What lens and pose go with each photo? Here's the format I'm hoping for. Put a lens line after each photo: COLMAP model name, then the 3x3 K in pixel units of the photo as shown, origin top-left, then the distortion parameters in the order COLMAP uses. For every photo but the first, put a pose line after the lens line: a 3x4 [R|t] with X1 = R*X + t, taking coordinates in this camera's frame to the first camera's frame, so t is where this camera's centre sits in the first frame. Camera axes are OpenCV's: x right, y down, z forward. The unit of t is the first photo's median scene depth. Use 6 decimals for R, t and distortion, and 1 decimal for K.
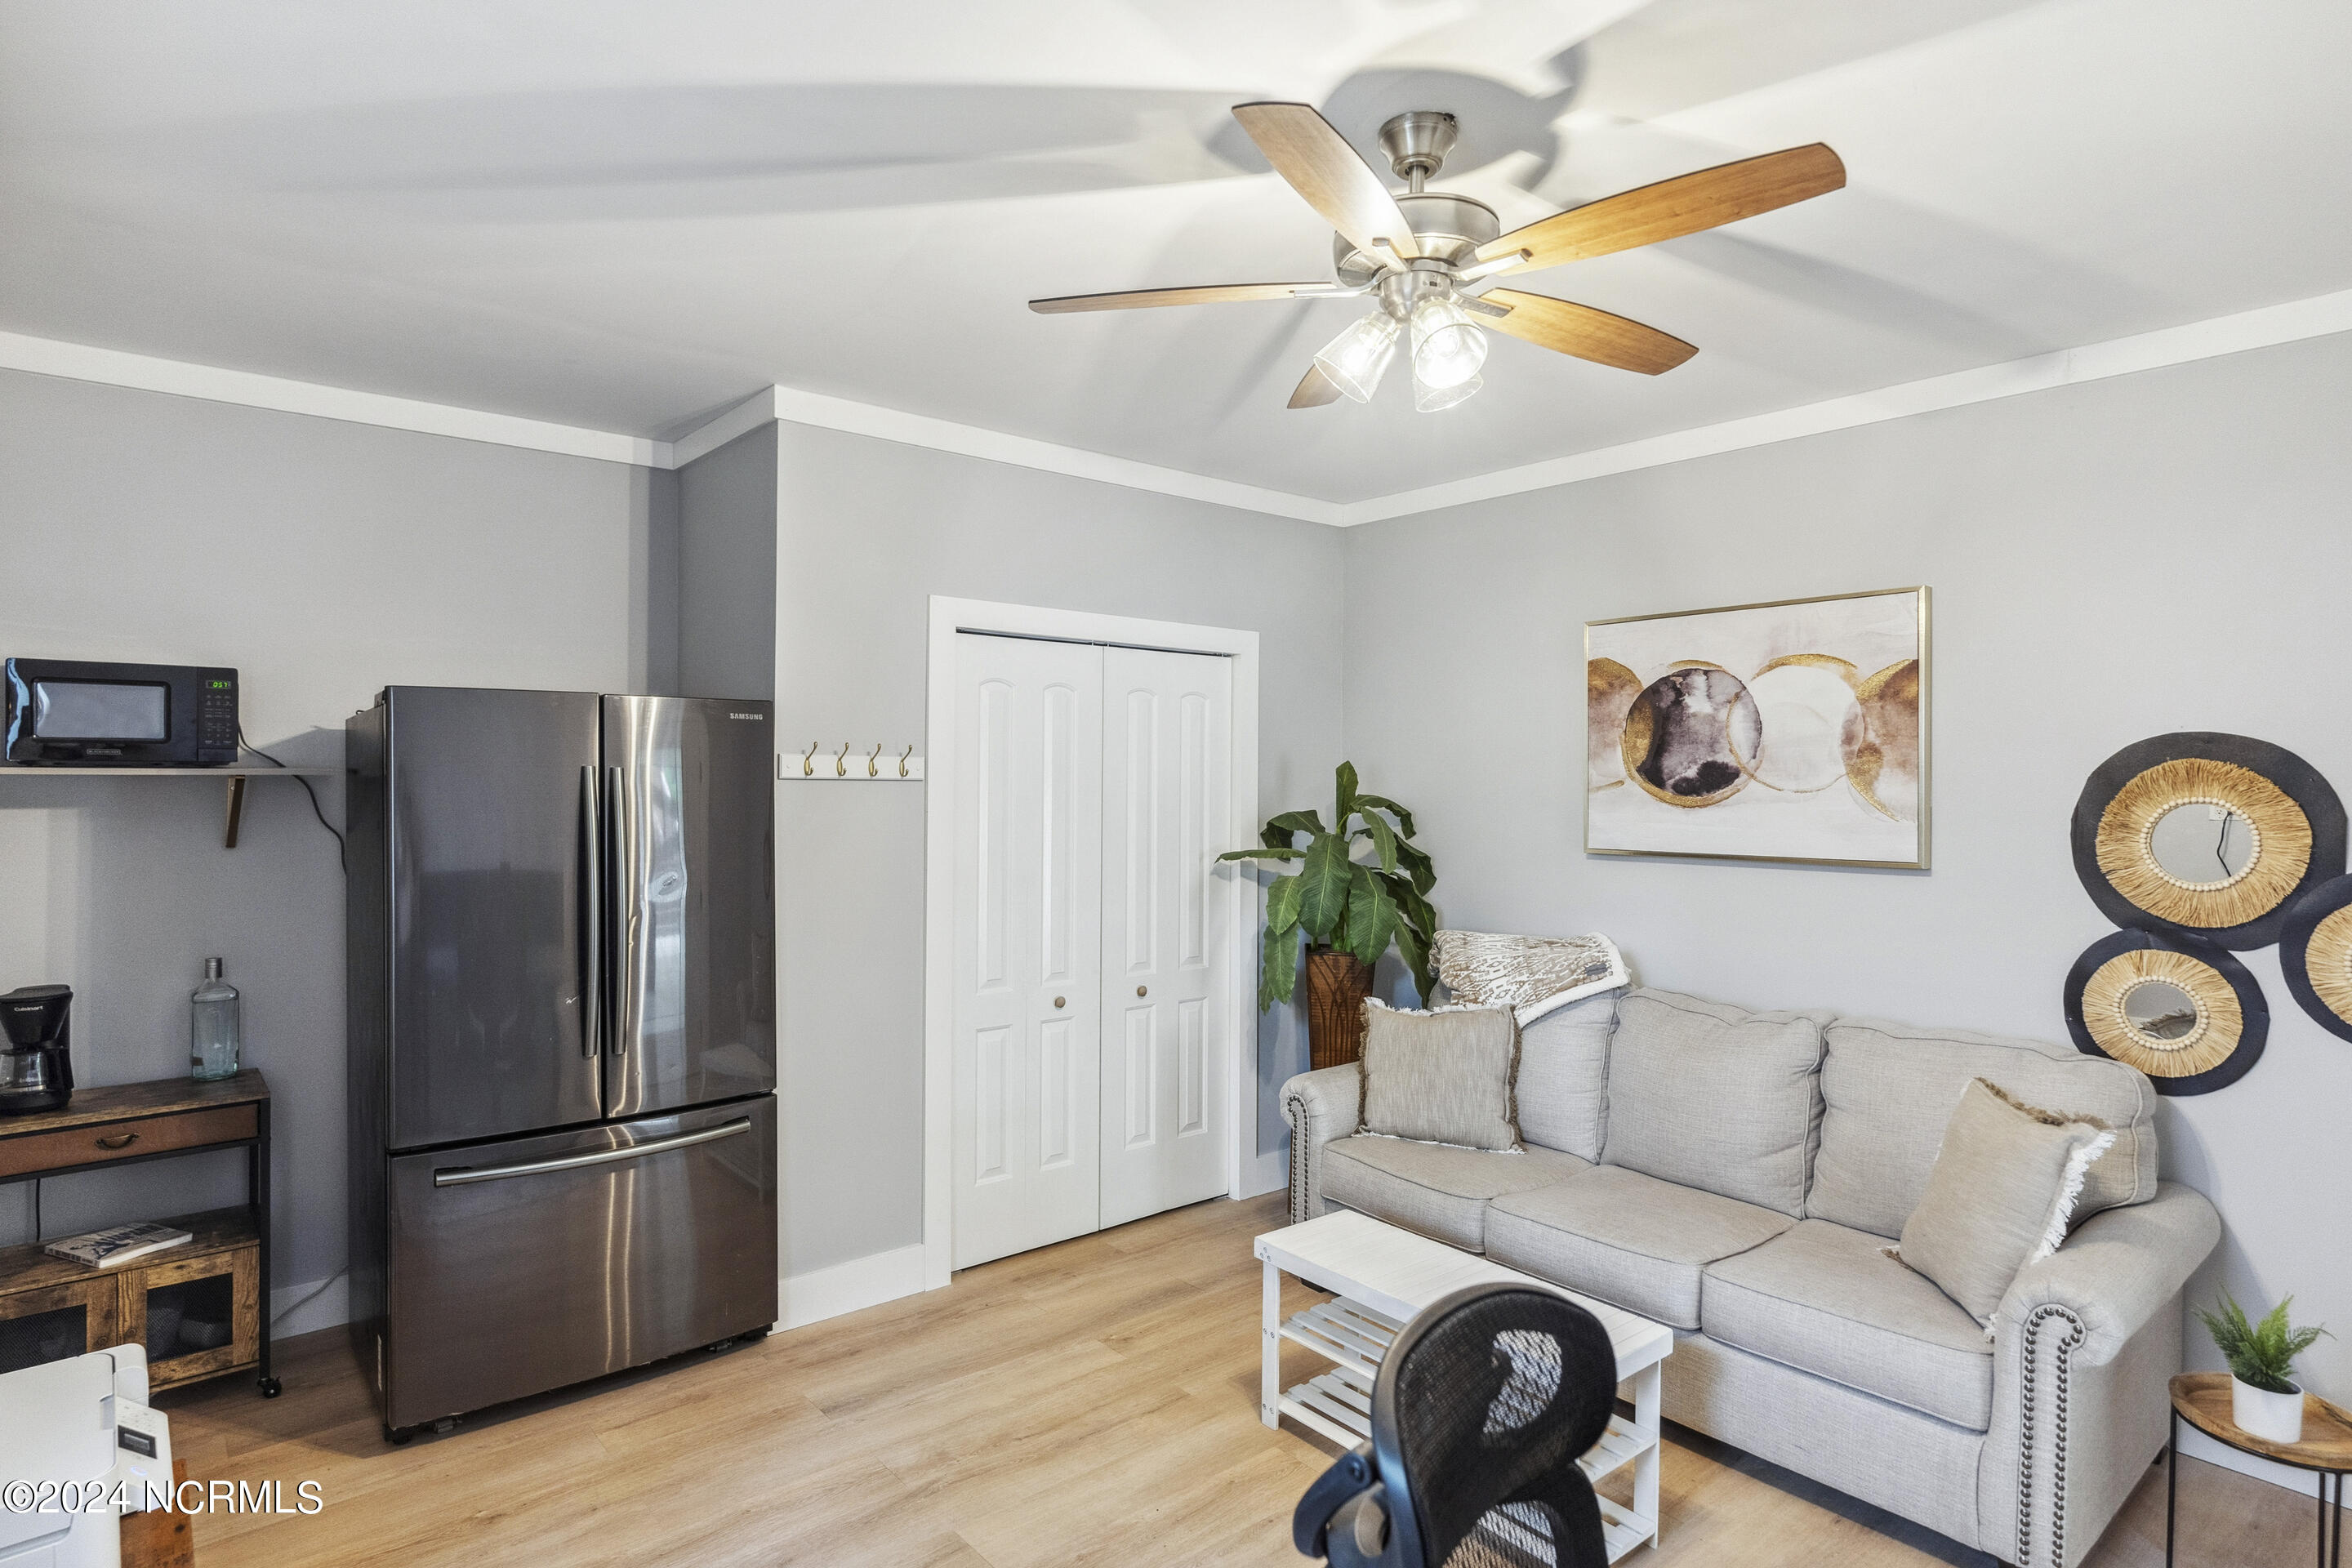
lens RADIAL K [[1249.3, 0, 1150.2], [0, 1249.3, 783.8], [0, 0, 1]] dist [-0.001284, 0.000040]
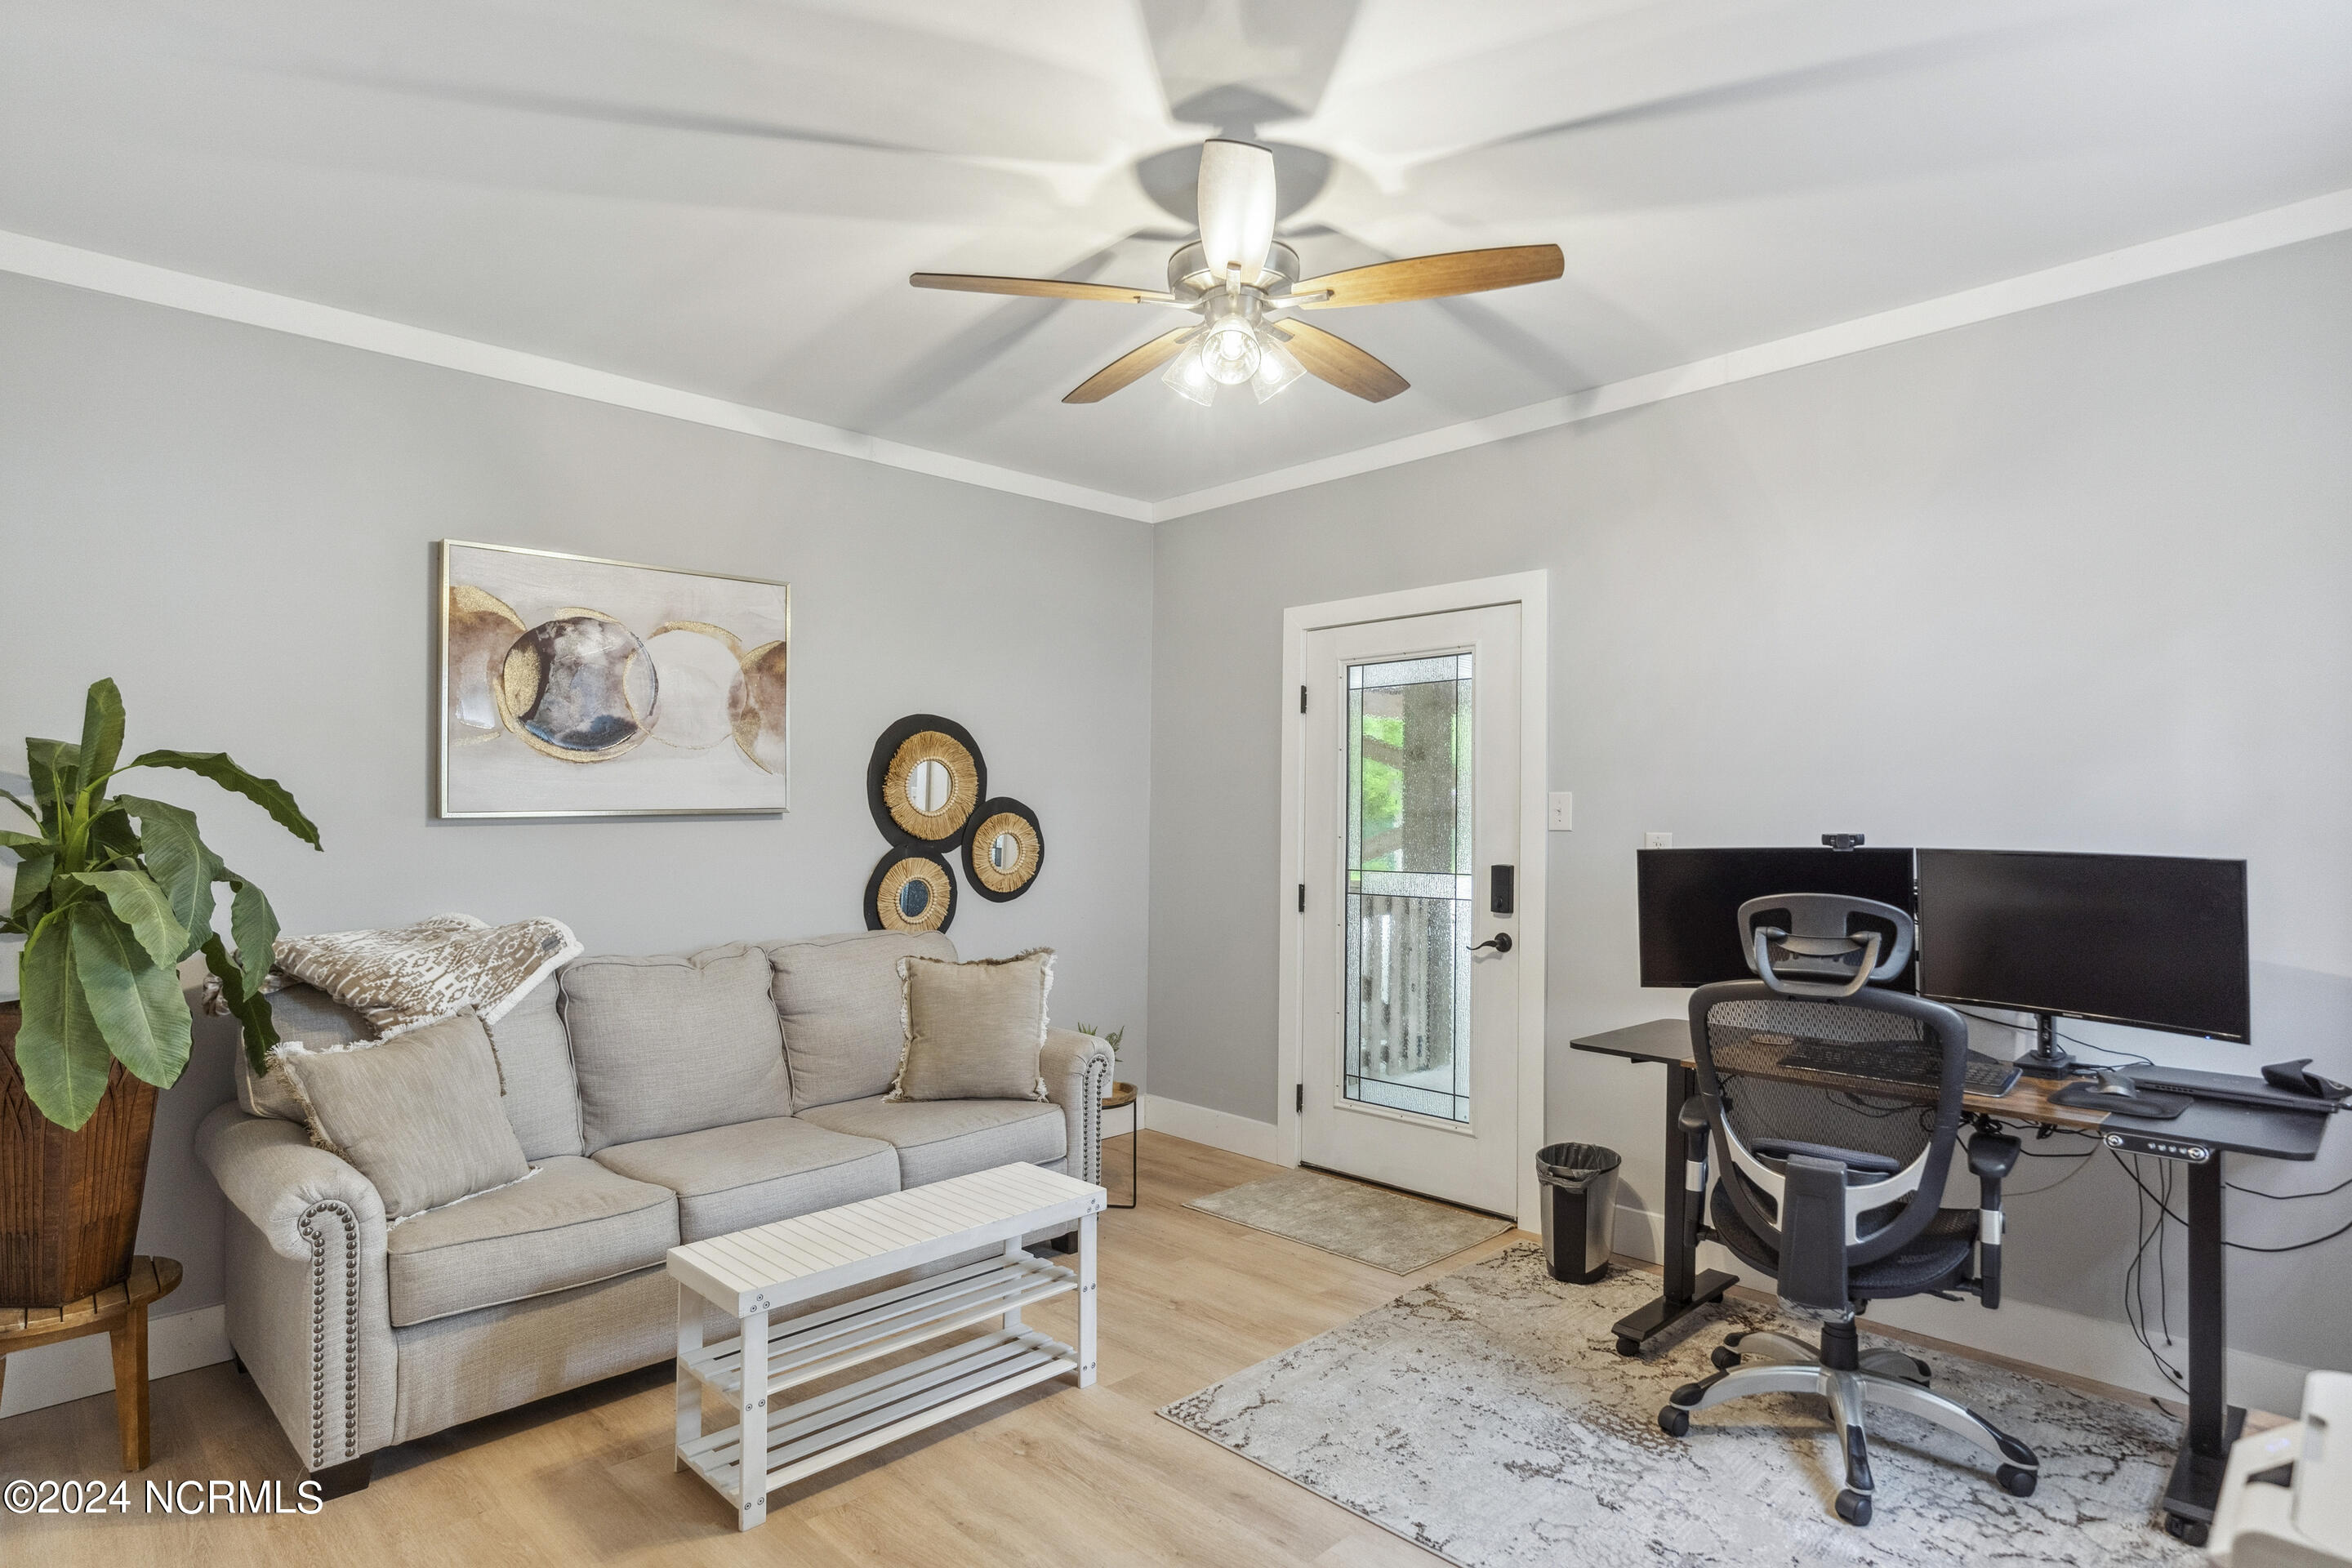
lens RADIAL K [[1249.3, 0, 1150.2], [0, 1249.3, 783.8], [0, 0, 1]] dist [-0.001284, 0.000040]
pose [[-0.079879, 0.012554, 0.996726, -0.700477], [0.007863, 0.999898, -0.011963, 0.063159], [-0.996774, 0.006881, -0.079969, 0.814877]]
